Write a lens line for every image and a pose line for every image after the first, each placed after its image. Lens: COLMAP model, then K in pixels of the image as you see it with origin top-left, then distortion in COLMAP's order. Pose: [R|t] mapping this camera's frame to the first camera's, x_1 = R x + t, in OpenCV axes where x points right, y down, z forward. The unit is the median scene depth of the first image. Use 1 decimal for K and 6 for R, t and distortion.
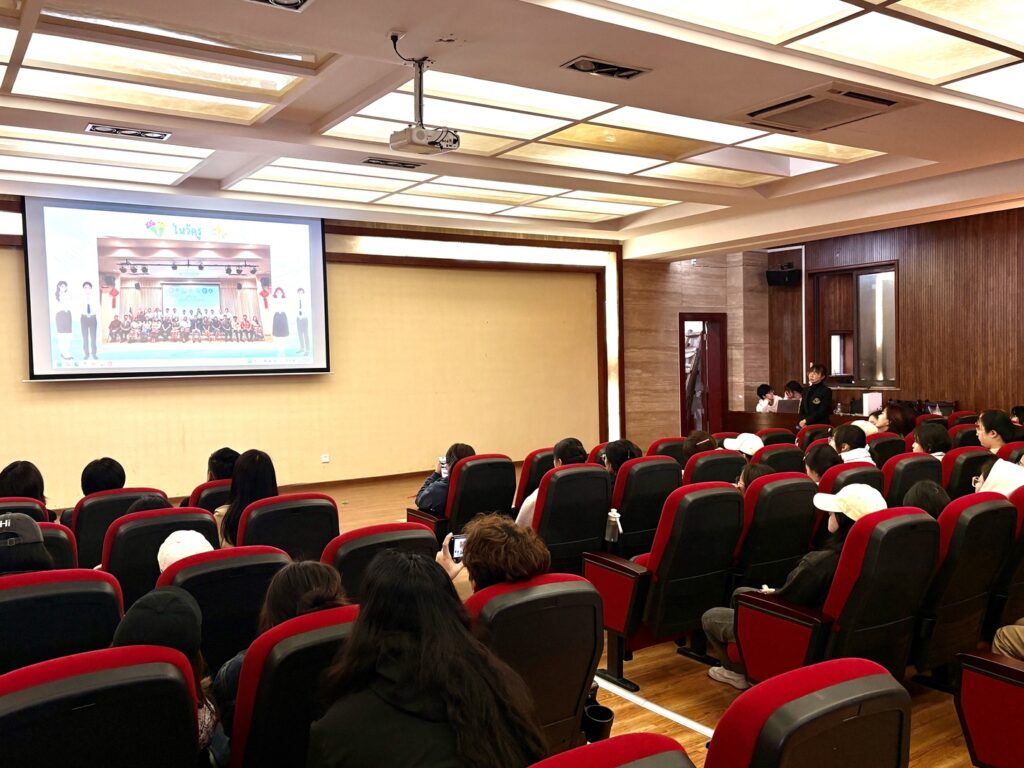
lens RADIAL K [[893.2, 0, 512.0], [0, 893.2, 384.0], [0, 0, 1]] dist [0.006666, 0.004497]
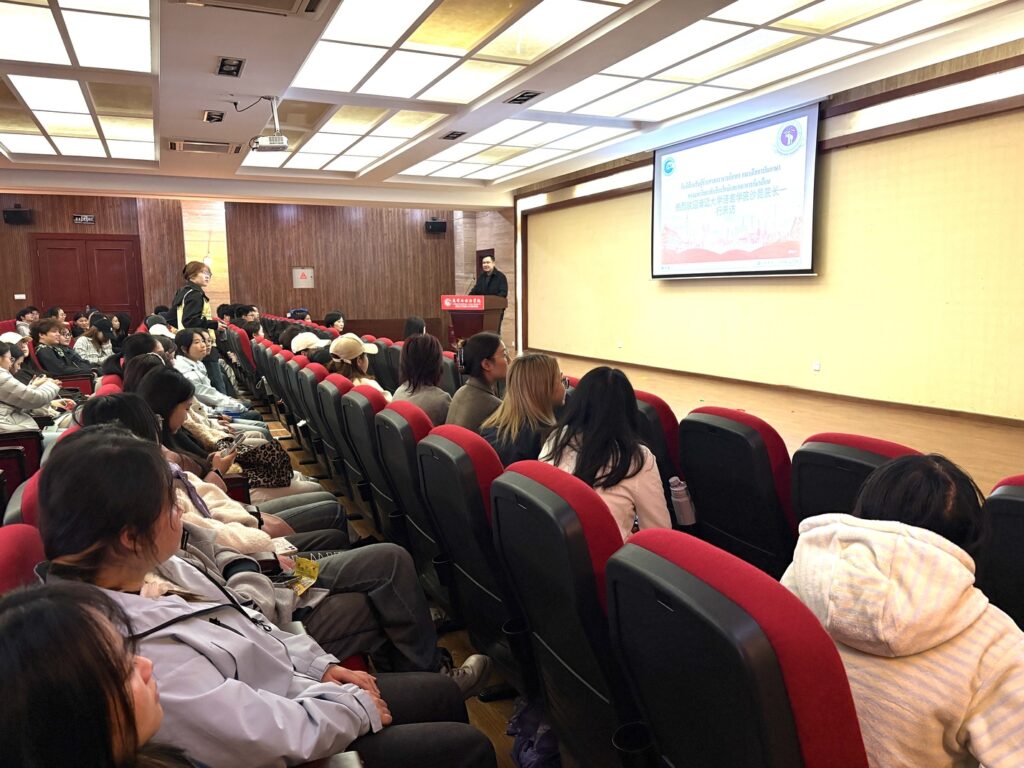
lens RADIAL K [[769.3, 0, 512.0], [0, 769.3, 384.0], [0, 0, 1]] dist [0.057562, -0.000010]
pose [[-0.160510, 0.154541, -0.974861, 0.667381], [0.008114, 0.987840, 0.155263, -0.028221], [0.987001, 0.017011, -0.159812, 0.830566]]
